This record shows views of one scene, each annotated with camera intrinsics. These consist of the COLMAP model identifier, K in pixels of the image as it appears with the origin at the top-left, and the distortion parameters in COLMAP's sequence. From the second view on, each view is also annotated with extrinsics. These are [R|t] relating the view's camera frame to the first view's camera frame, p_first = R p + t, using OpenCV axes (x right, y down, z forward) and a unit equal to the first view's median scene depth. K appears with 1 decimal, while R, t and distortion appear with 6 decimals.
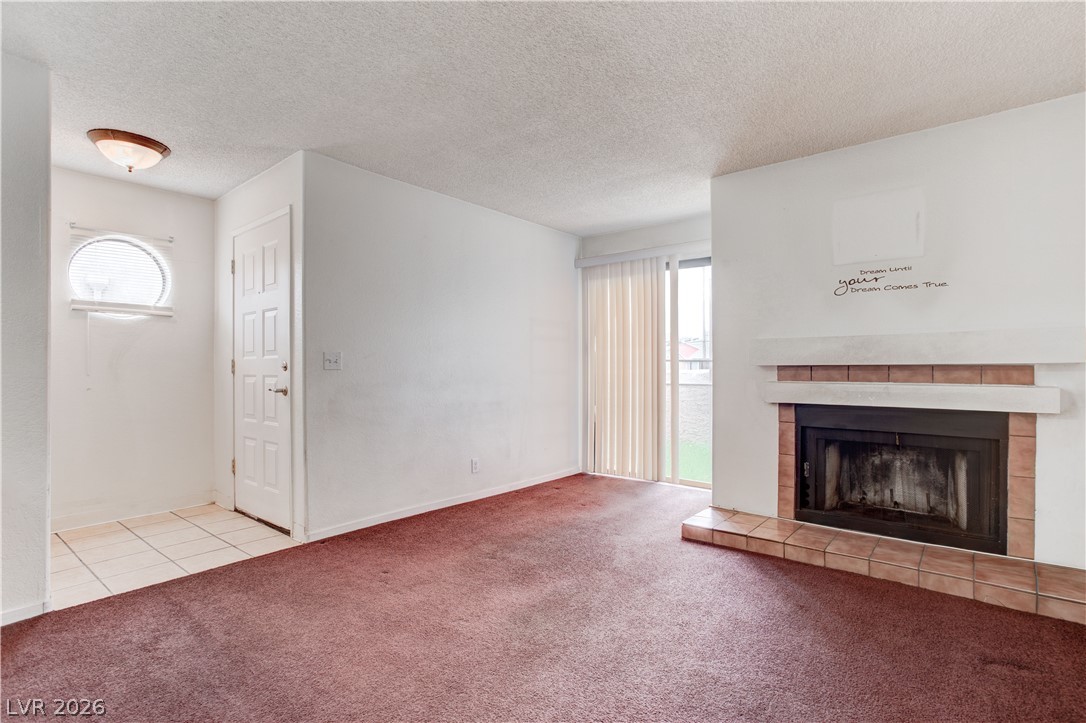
lens RADIAL K [[523.8, 0, 543.0], [0, 523.8, 361.5], [0, 0, 1]] dist [-0.043233, 0.026011]
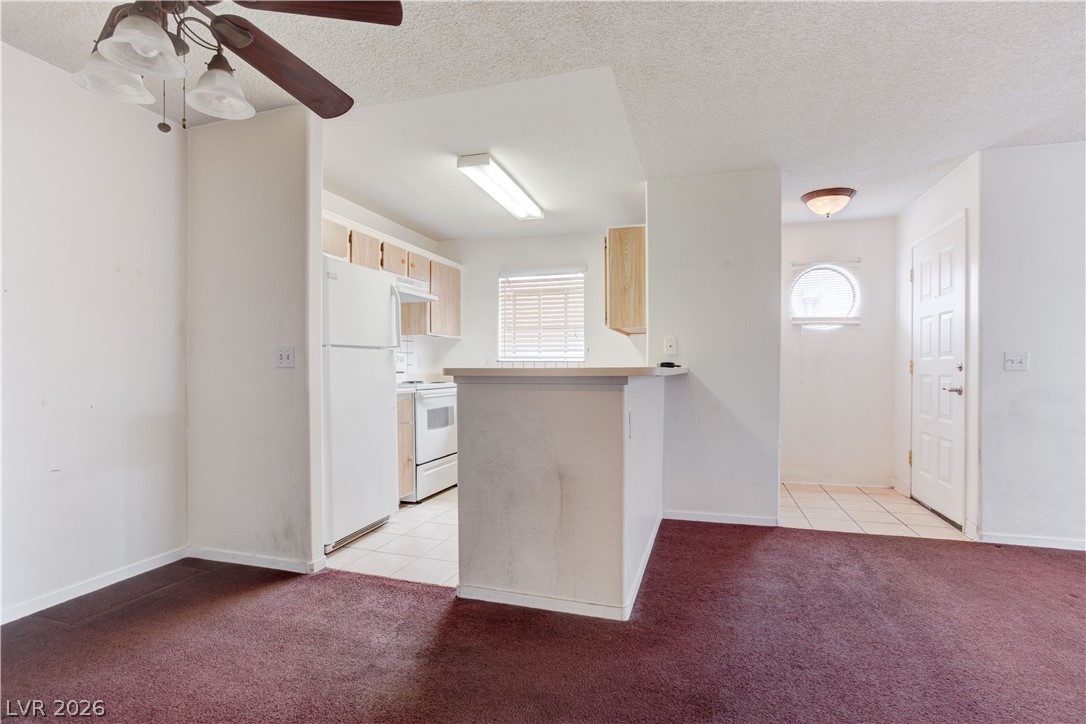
lens RADIAL K [[530.7, 0, 555.8], [0, 530.7, 374.1], [0, 0, 1]] dist [-0.054729, 0.036859]
pose [[0.393652, 0.017959, -0.919084, 0.144465], [0.005142, 0.999750, 0.021737, -0.003044], [0.919245, -0.013283, 0.393461, -0.153147]]
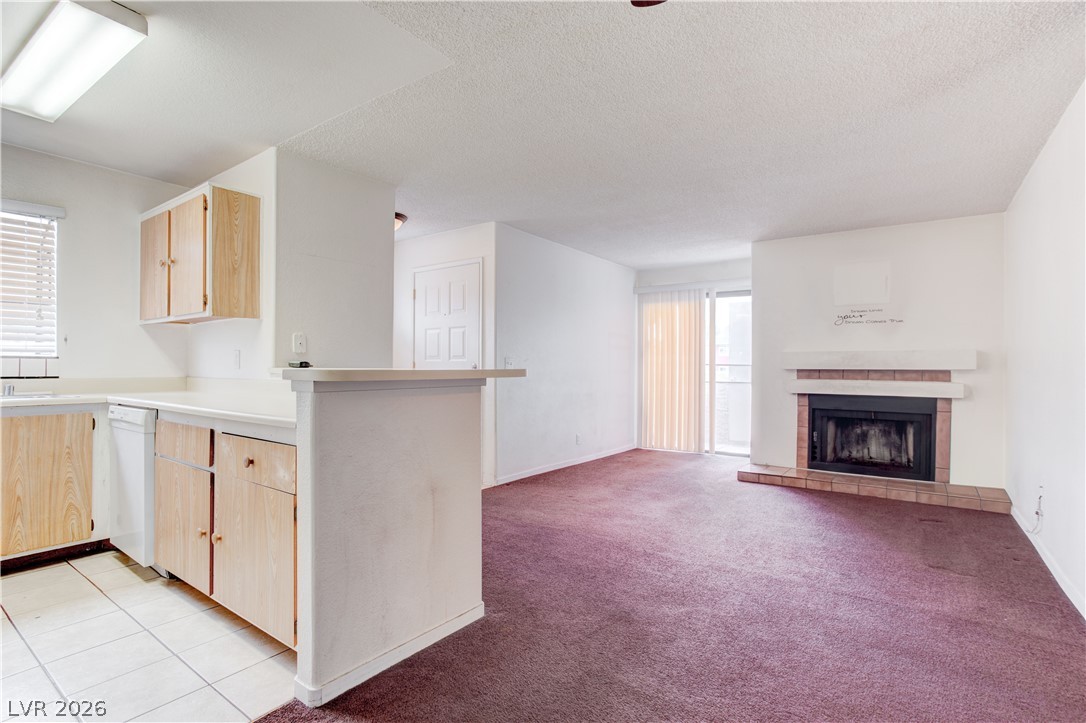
lens RADIAL K [[523.8, 0, 543.0], [0, 523.8, 361.5], [0, 0, 1]] dist [-0.043233, 0.026011]
pose [[0.997752, 0.009809, 0.066287, -0.423028], [-0.009774, 0.999952, -0.000855, -0.006358], [-0.066292, 0.000205, 0.997800, -0.510122]]
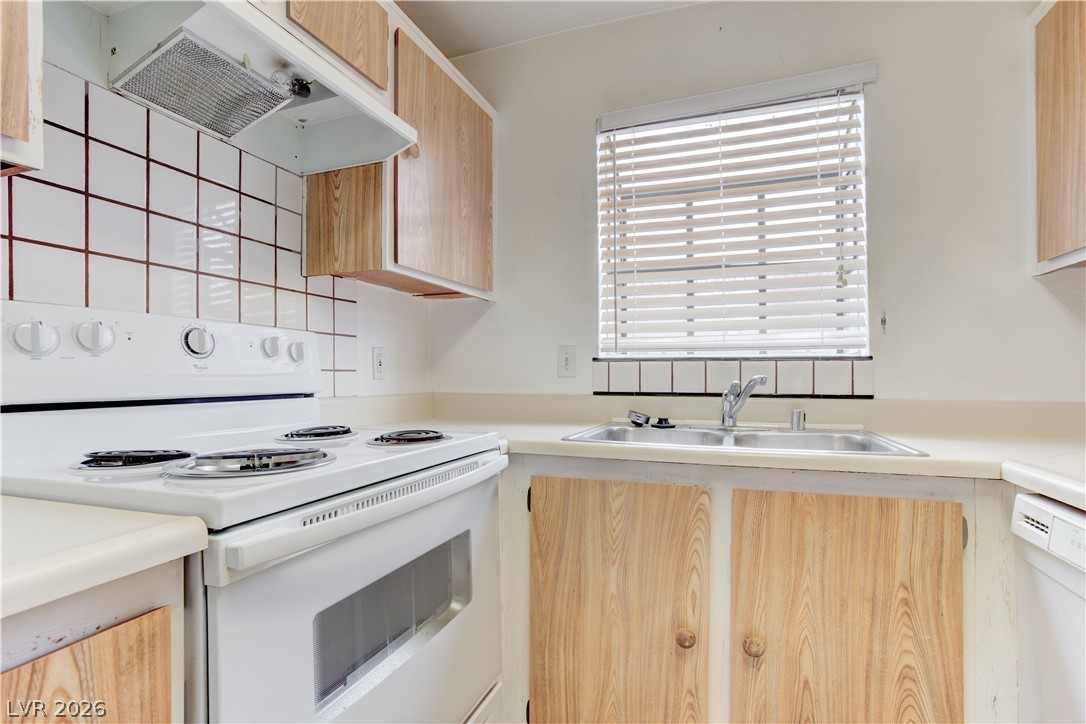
lens RADIAL K [[526.1, 0, 555.3], [0, 526.1, 371.9], [0, 0, 1]] dist [-0.061334, 0.038300]
pose [[0.345528, 0.000239, -0.938409, -0.935701], [0.009944, 0.999943, 0.003916, 0.003445], [0.938356, -0.010684, 0.345506, 0.091107]]
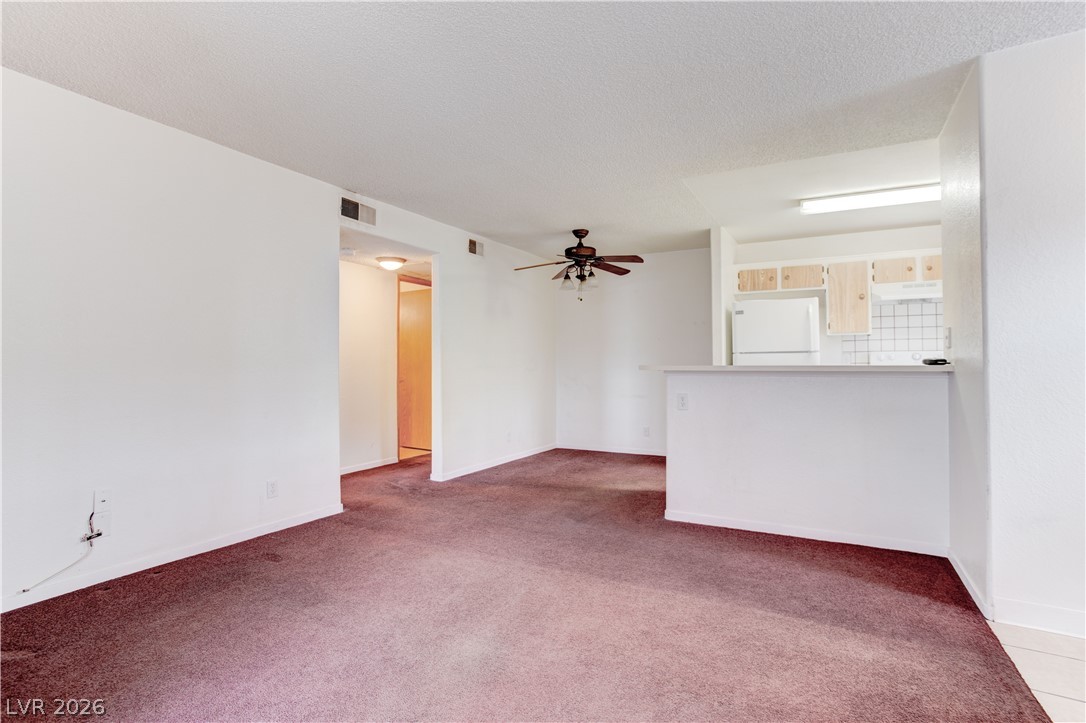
lens RADIAL K [[527.4, 0, 546.3], [0, 527.4, 354.1], [0, 0, 1]] dist [-0.055238, 0.030463]
pose [[-0.980427, -0.000024, -0.196885, 0.028374], [0.006209, 0.999499, -0.031038, 0.013982], [0.196787, -0.031653, -0.979935, 1.276836]]
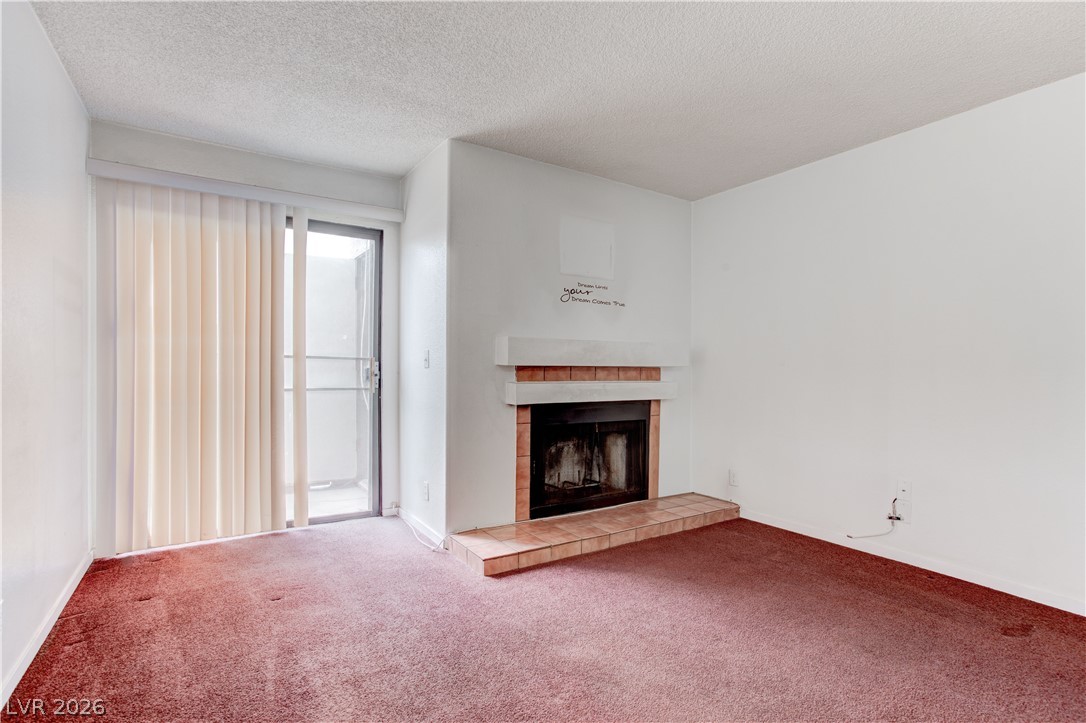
lens RADIAL K [[530.7, 0, 555.8], [0, 530.7, 373.6], [0, 0, 1]] dist [-0.054729, 0.036859]
pose [[0.299884, -0.007162, 0.953949, -0.490774], [-0.018011, 0.999751, 0.013168, 0.008428], [-0.953806, -0.021131, 0.299680, 0.669215]]
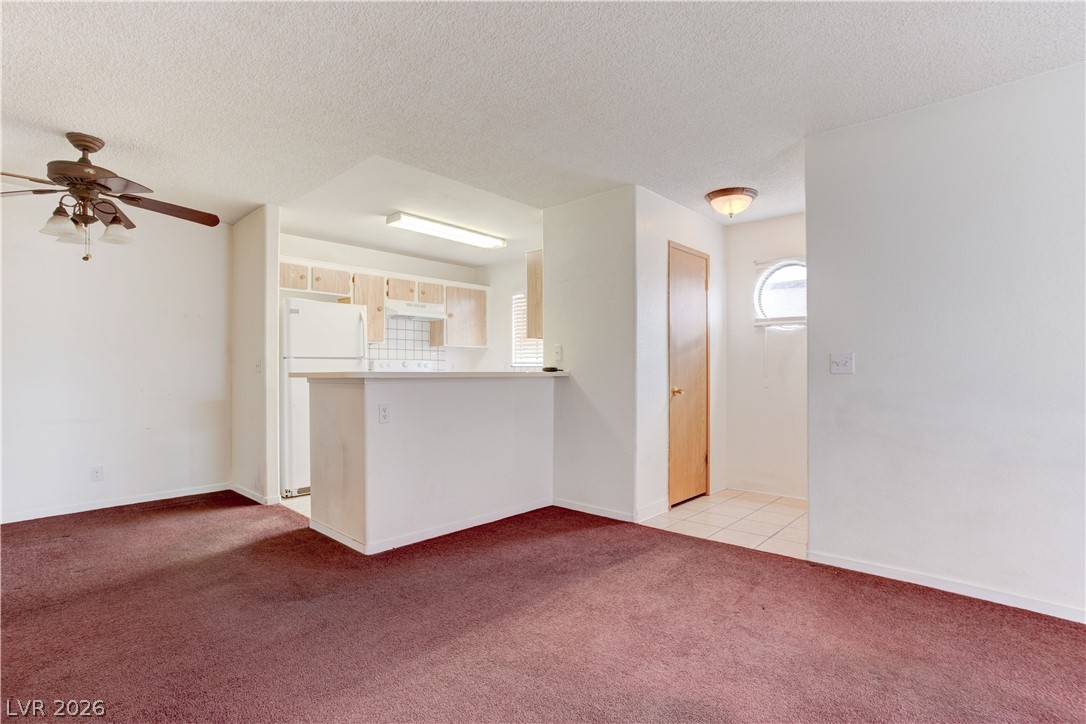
lens RADIAL K [[526.1, 0, 555.3], [0, 526.1, 371.9], [0, 0, 1]] dist [-0.061334, 0.038300]
pose [[-0.037092, 0.006467, -0.999291, 0.483484], [0.011369, 0.999917, 0.006049, 0.001908], [0.999247, -0.011136, -0.037162, 0.584460]]
